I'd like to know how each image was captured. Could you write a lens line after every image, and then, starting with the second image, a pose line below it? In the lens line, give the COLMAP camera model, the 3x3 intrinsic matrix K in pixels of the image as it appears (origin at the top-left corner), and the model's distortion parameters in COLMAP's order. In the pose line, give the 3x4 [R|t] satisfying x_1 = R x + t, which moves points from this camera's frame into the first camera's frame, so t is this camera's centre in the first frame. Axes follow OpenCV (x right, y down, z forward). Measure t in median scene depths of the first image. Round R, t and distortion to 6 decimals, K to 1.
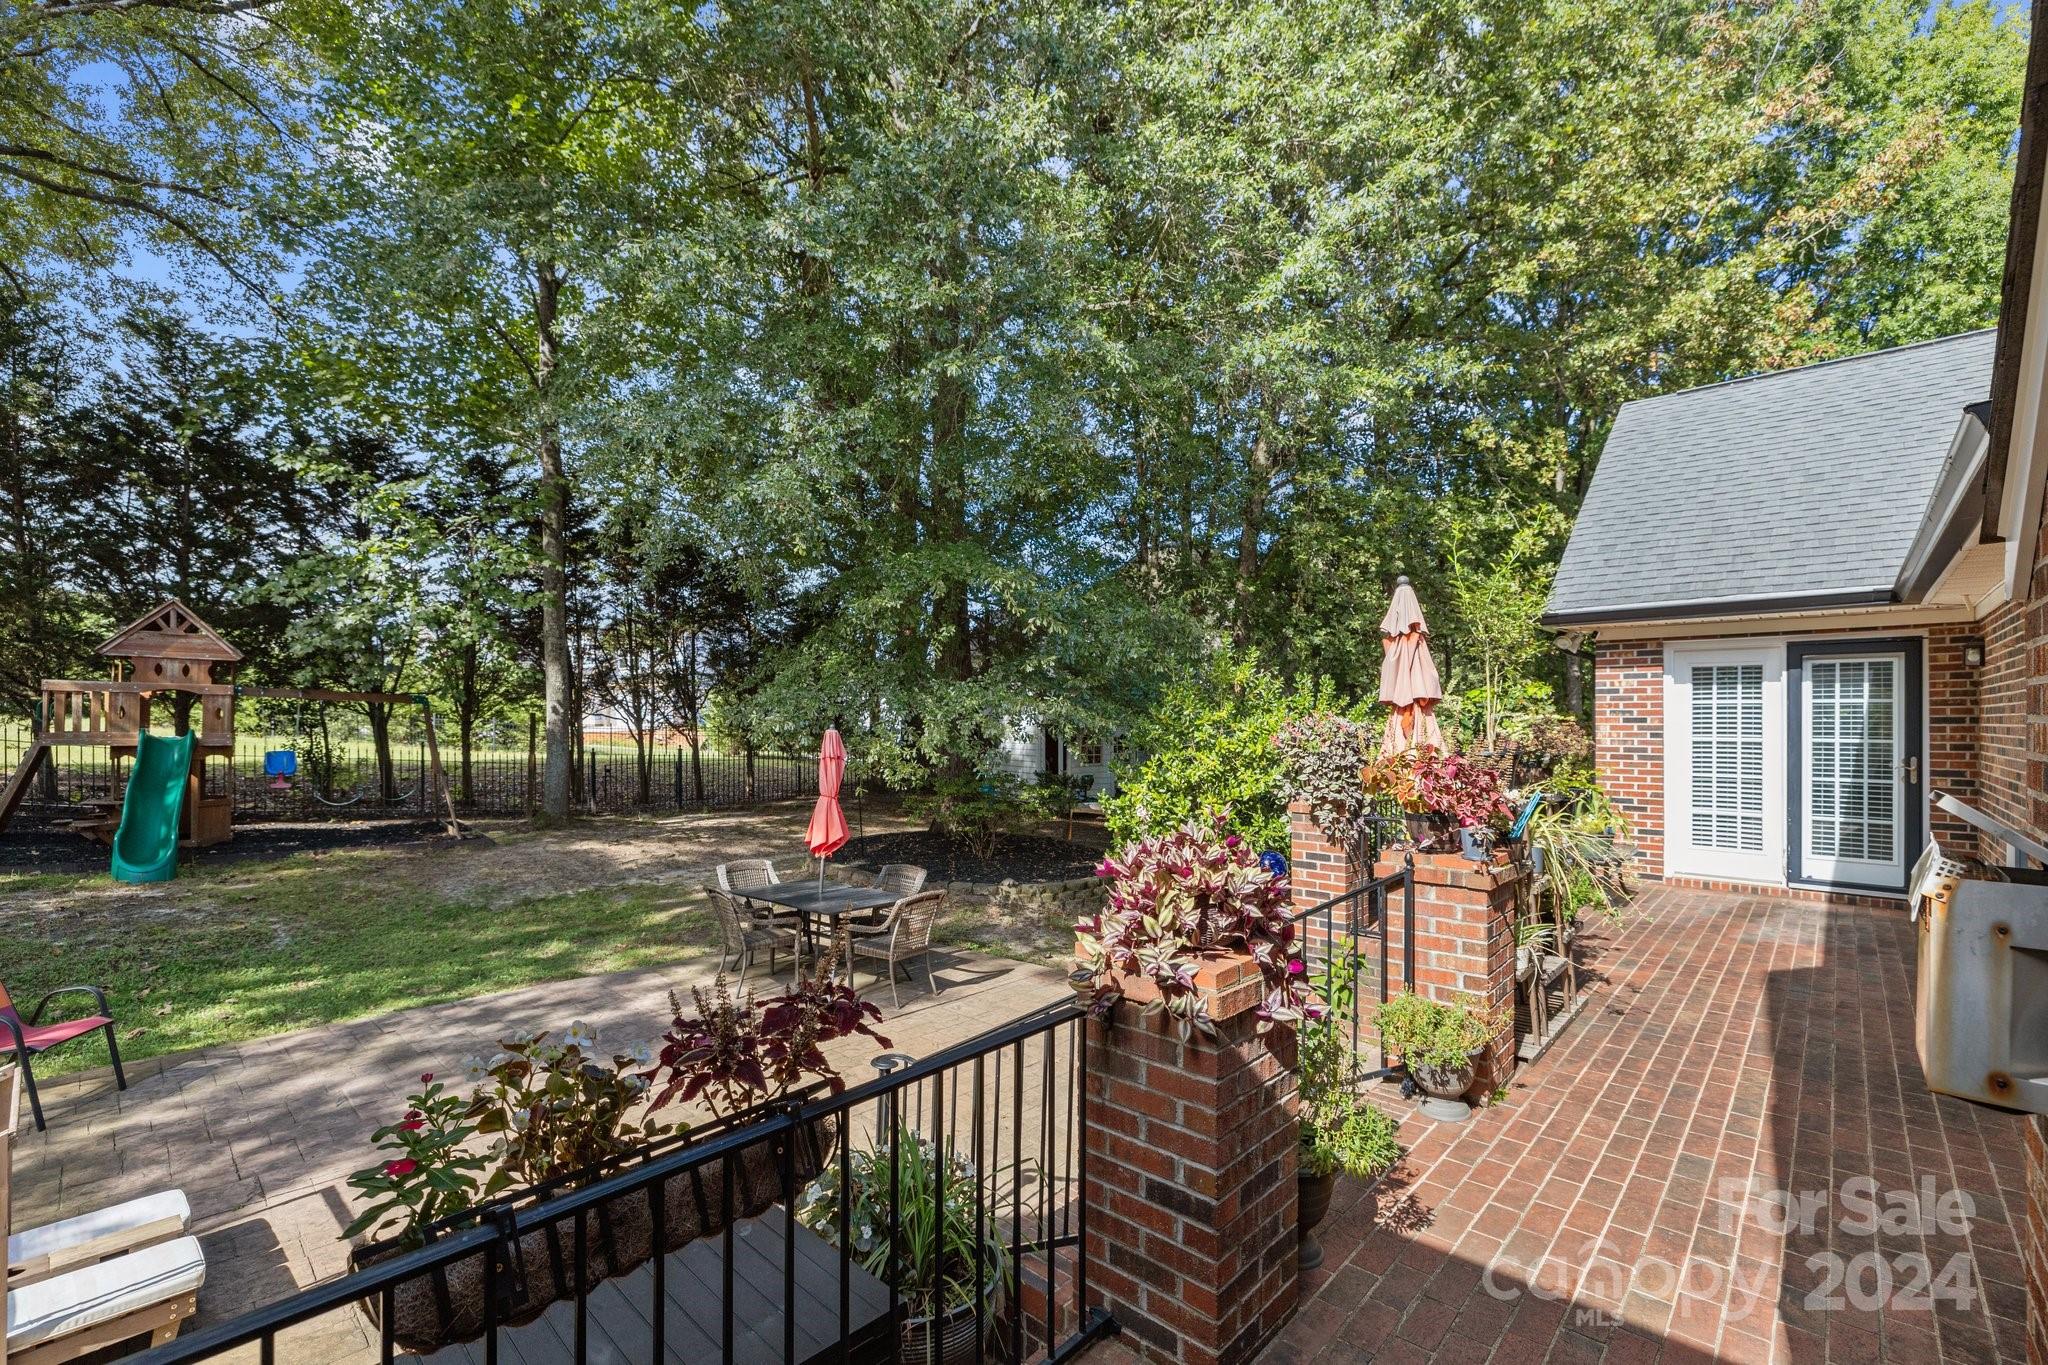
lens RADIAL K [[867.6, 0, 1011.7], [0, 867.6, 718.7], [0, 0, 1]] dist [-0.000821, 0.001013]
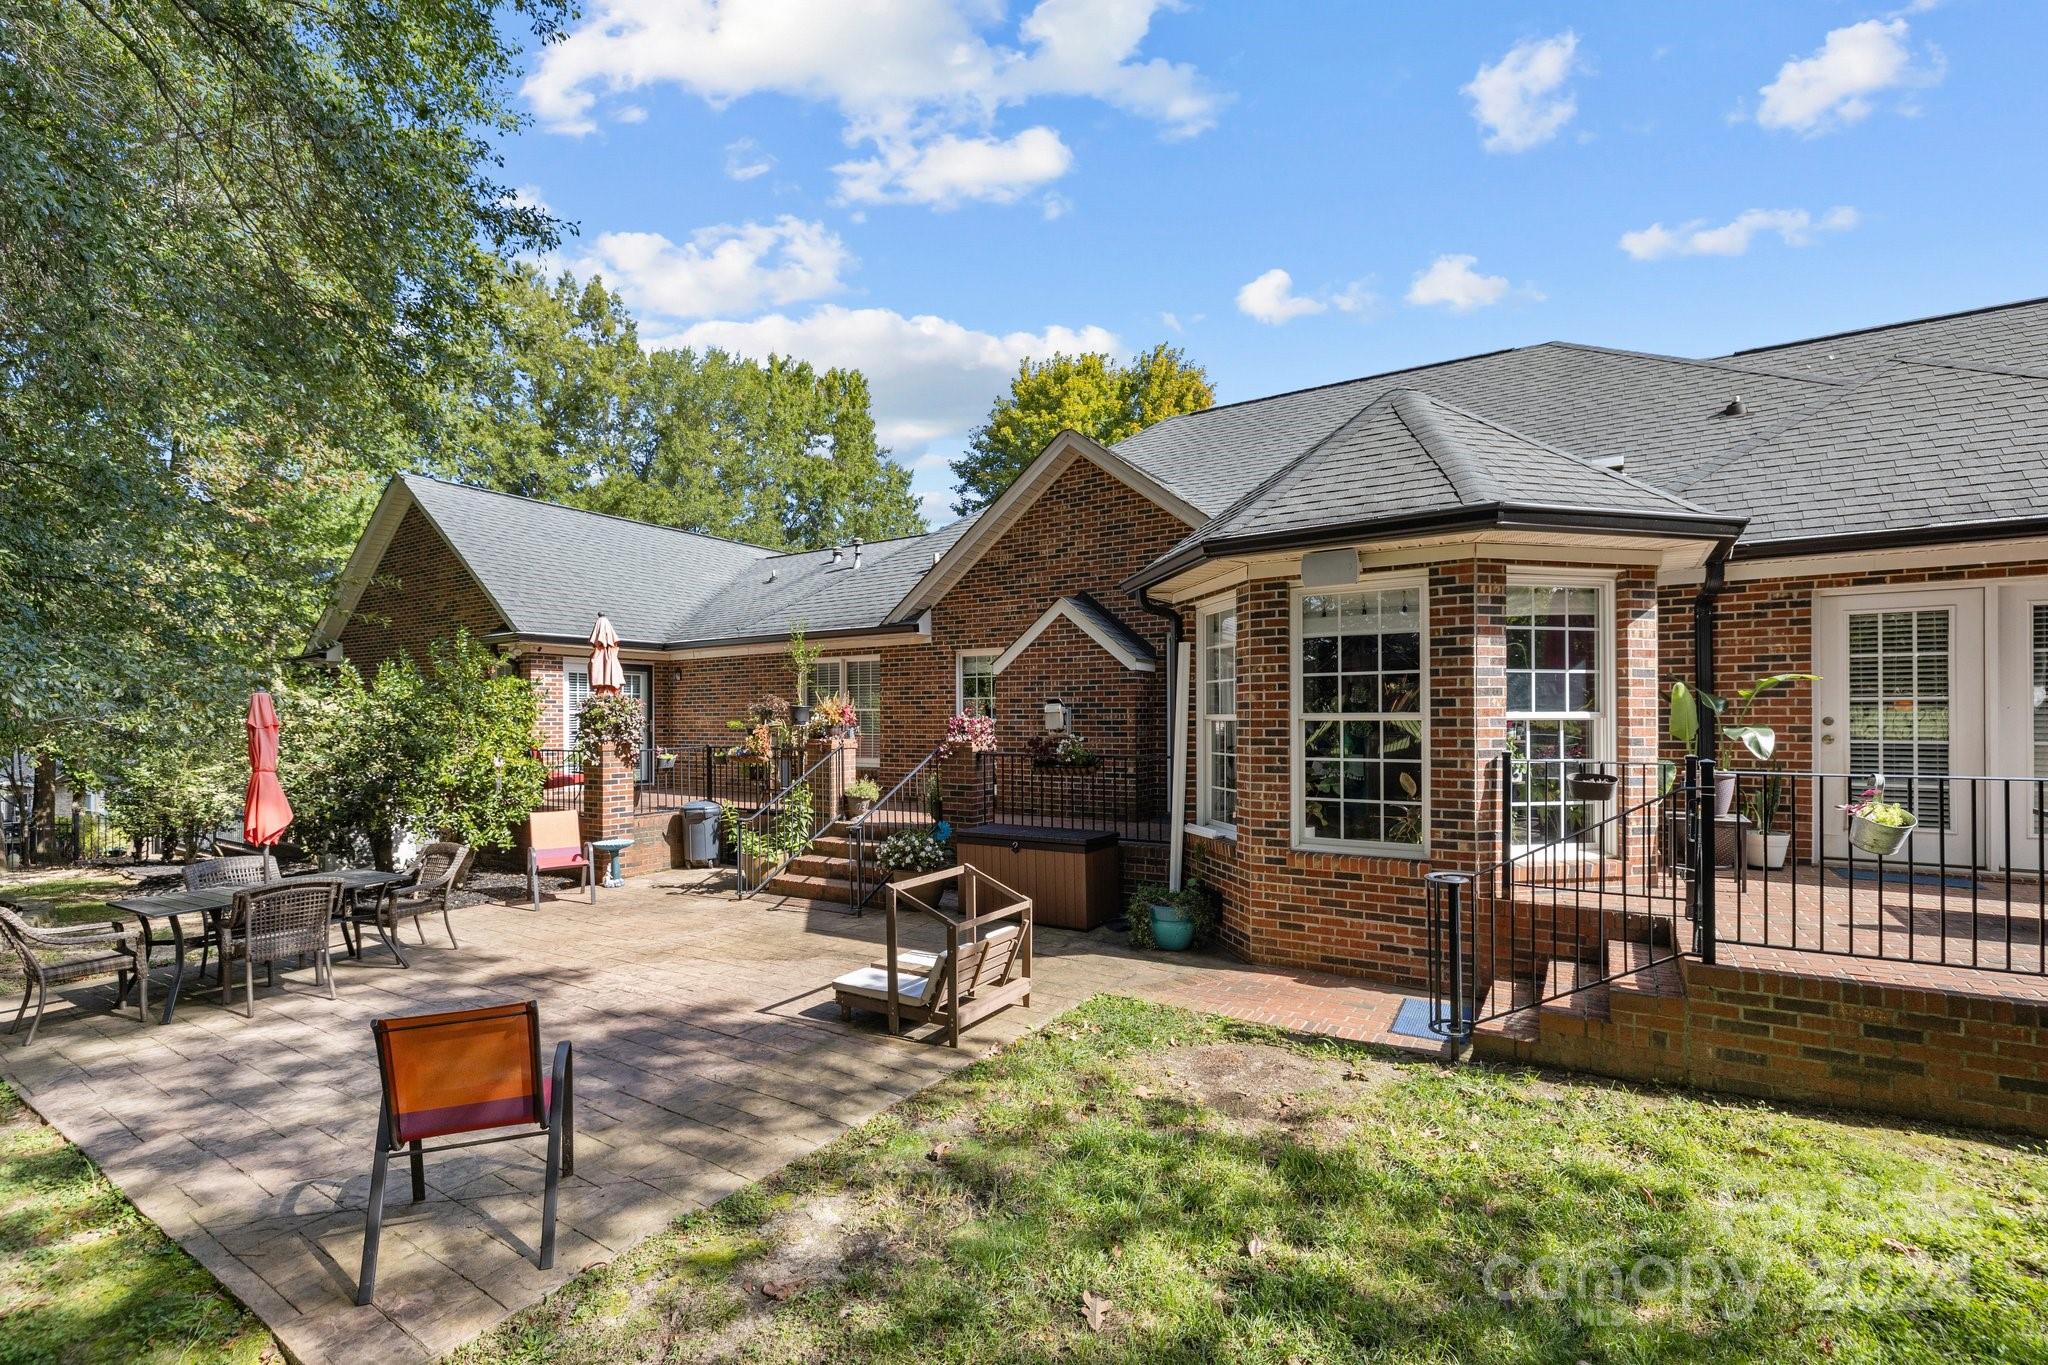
lens RADIAL K [[867.6, 0, 1011.7], [0, 867.6, 718.7], [0, 0, 1]] dist [-0.000821, 0.001013]
pose [[-0.198955, 0.001603, 0.980007, -1.318692], [-0.004478, 0.999987, -0.002545, 0.042945], [-0.979998, -0.004895, -0.198945, 0.511894]]
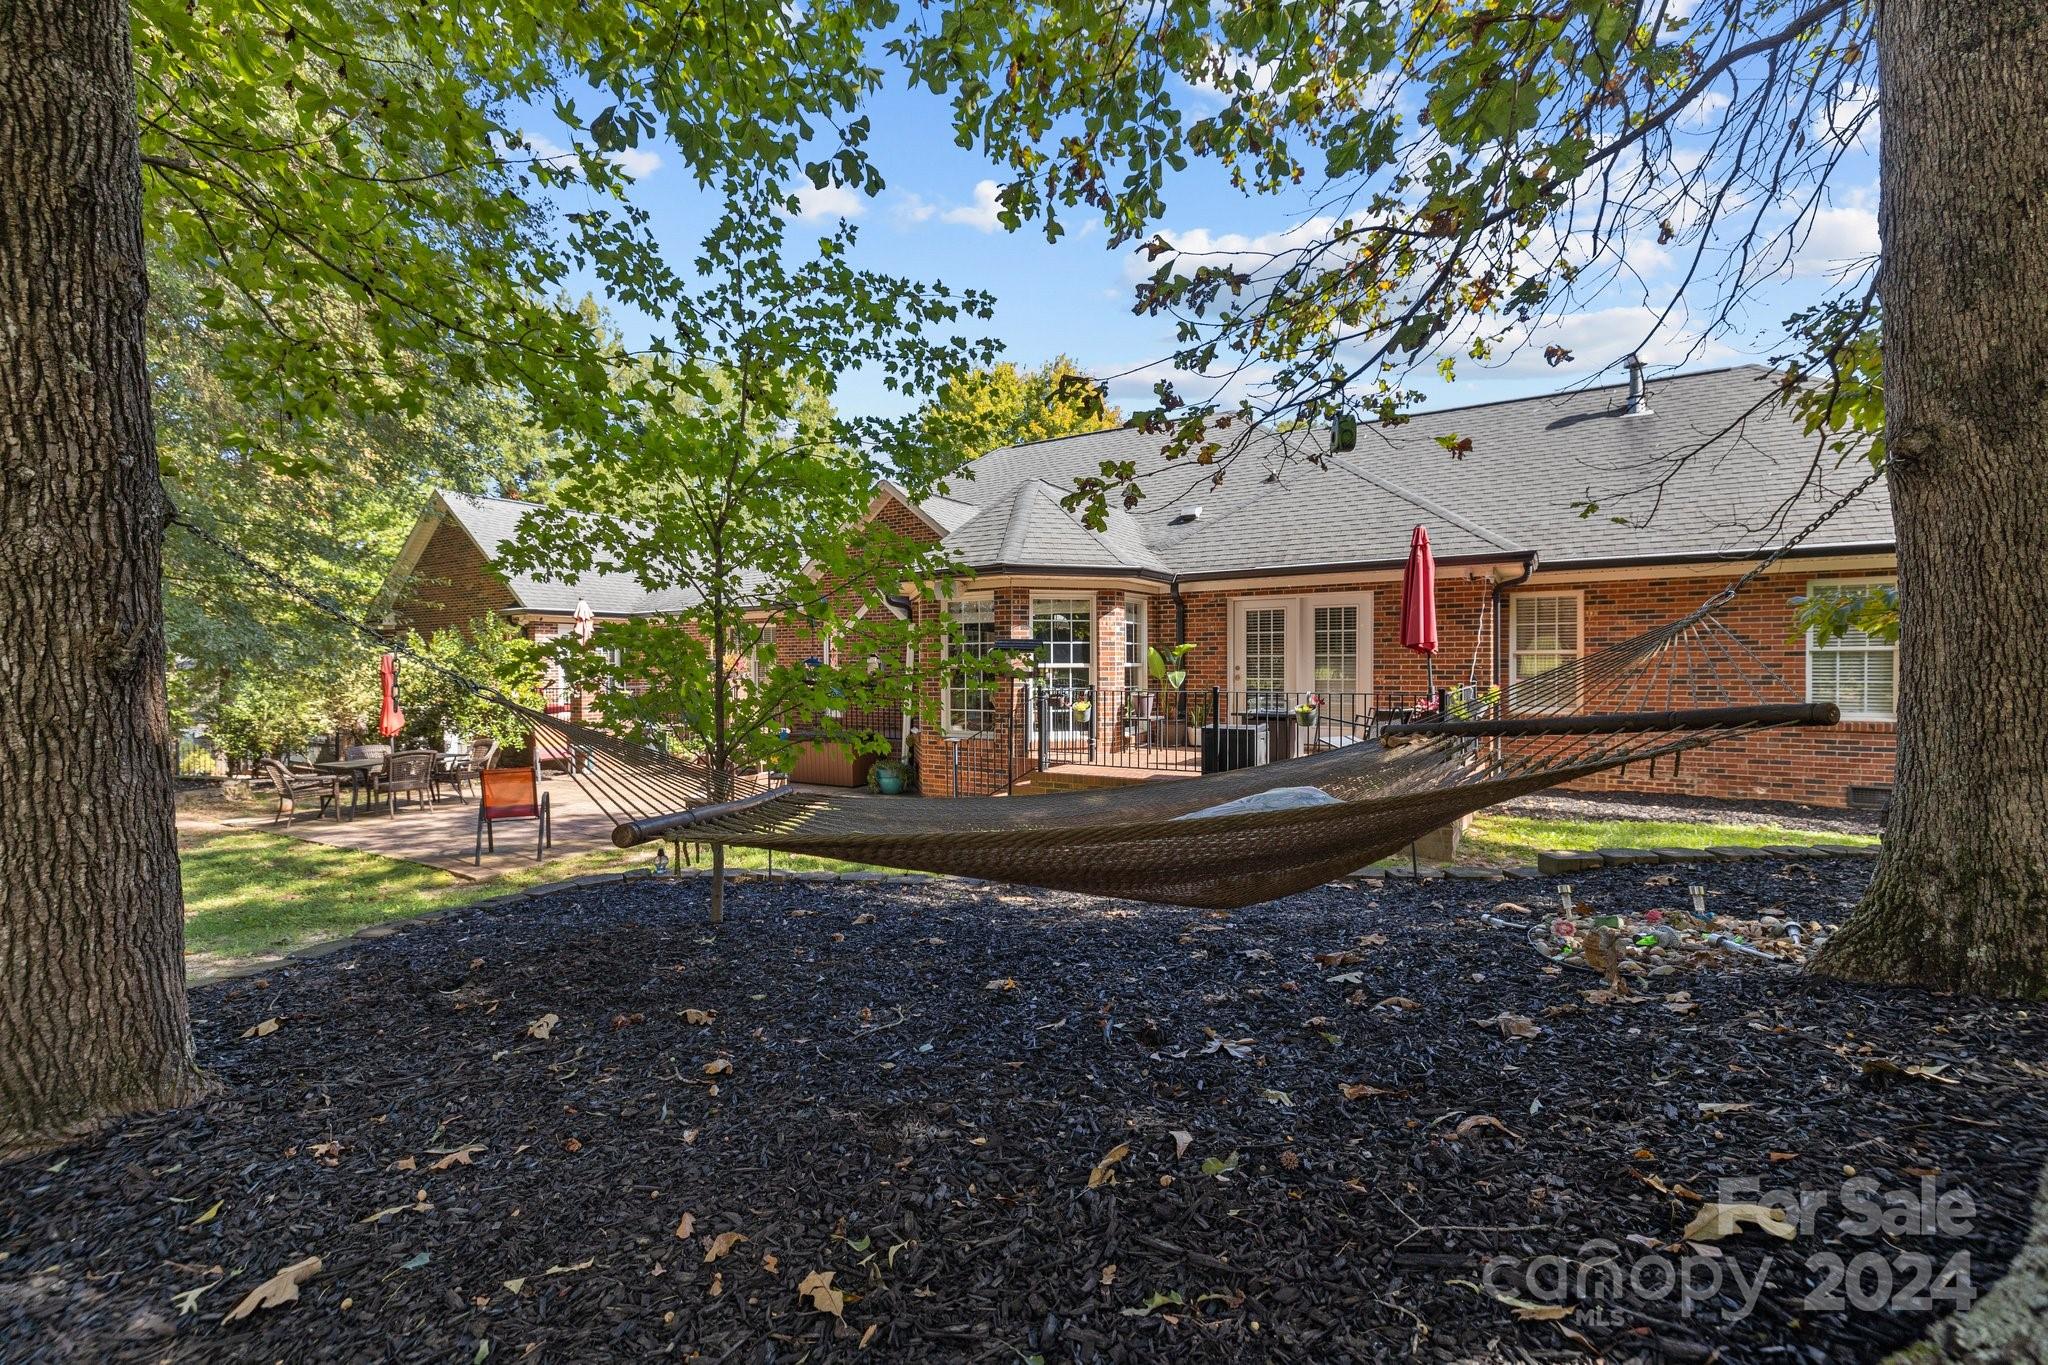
lens RADIAL K [[884.1, 0, 1061.3], [0, 884.1, 683.6], [0, 0, 1]] dist [-0.011466, 0.000017]
pose [[-0.225773, -0.020638, 0.973961, -2.297142], [-0.002403, 0.999784, 0.020628, 0.034670], [-0.974177, 0.002317, -0.225774, 0.188170]]
